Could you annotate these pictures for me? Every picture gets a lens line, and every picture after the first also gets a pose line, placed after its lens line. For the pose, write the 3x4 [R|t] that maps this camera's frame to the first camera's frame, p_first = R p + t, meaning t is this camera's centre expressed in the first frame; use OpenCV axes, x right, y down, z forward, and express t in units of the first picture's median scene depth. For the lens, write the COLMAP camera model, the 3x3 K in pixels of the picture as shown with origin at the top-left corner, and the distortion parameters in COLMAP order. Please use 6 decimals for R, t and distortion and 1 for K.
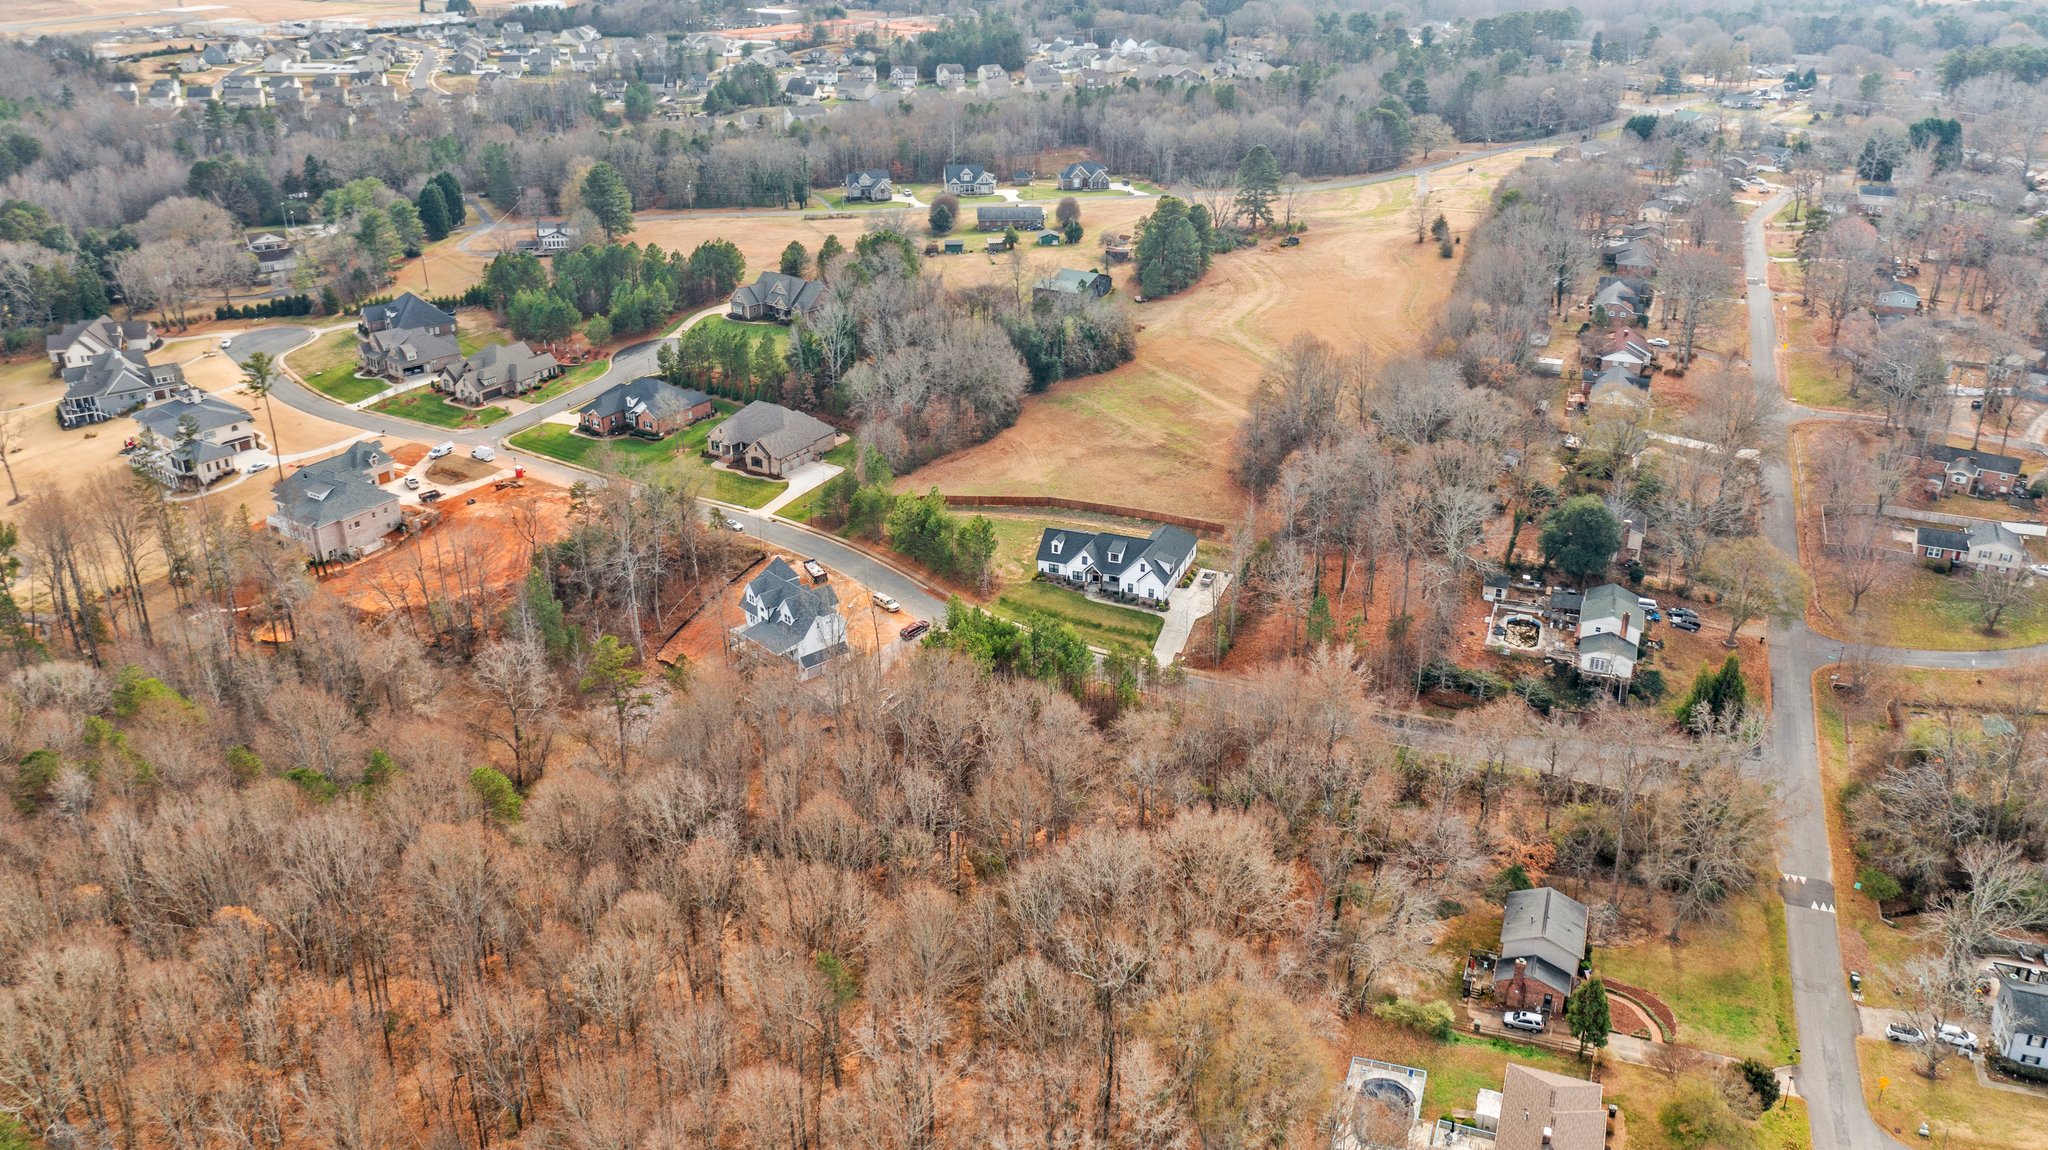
lens RADIAL K [[1617.1, 0, 1024.0], [0, 1617.1, 575.0], [0, 0, 1]] dist [-0.024883, -0.004114]
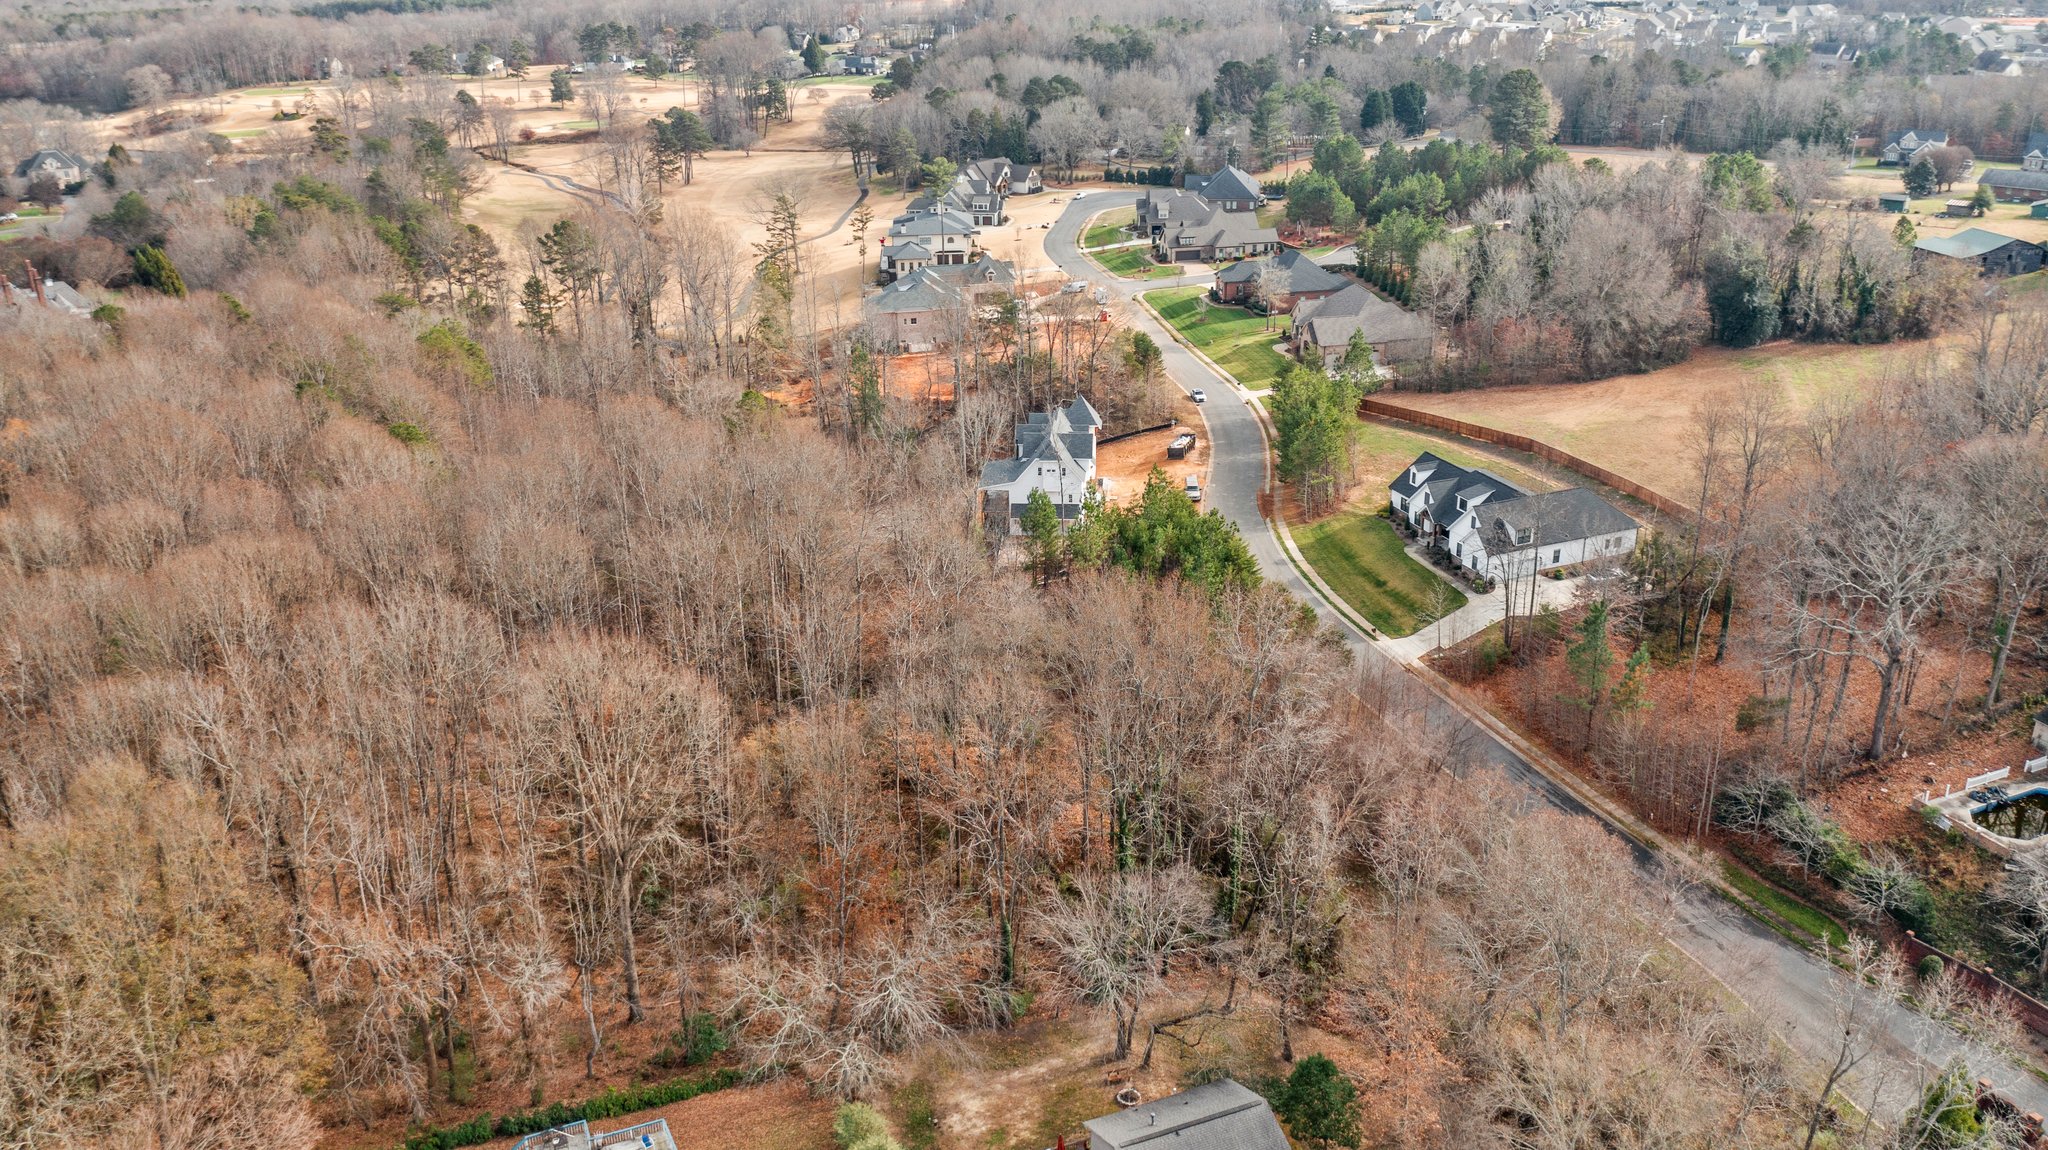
lens RADIAL K [[1617.1, 0, 1024.0], [0, 1617.1, 575.0], [0, 0, 1]] dist [-0.024883, -0.004114]
pose [[0.679941, 0.269566, -0.681919, 0.338085], [-0.287078, 0.953602, 0.090719, 0.007549], [0.674734, 0.134080, 0.725780, 0.323843]]
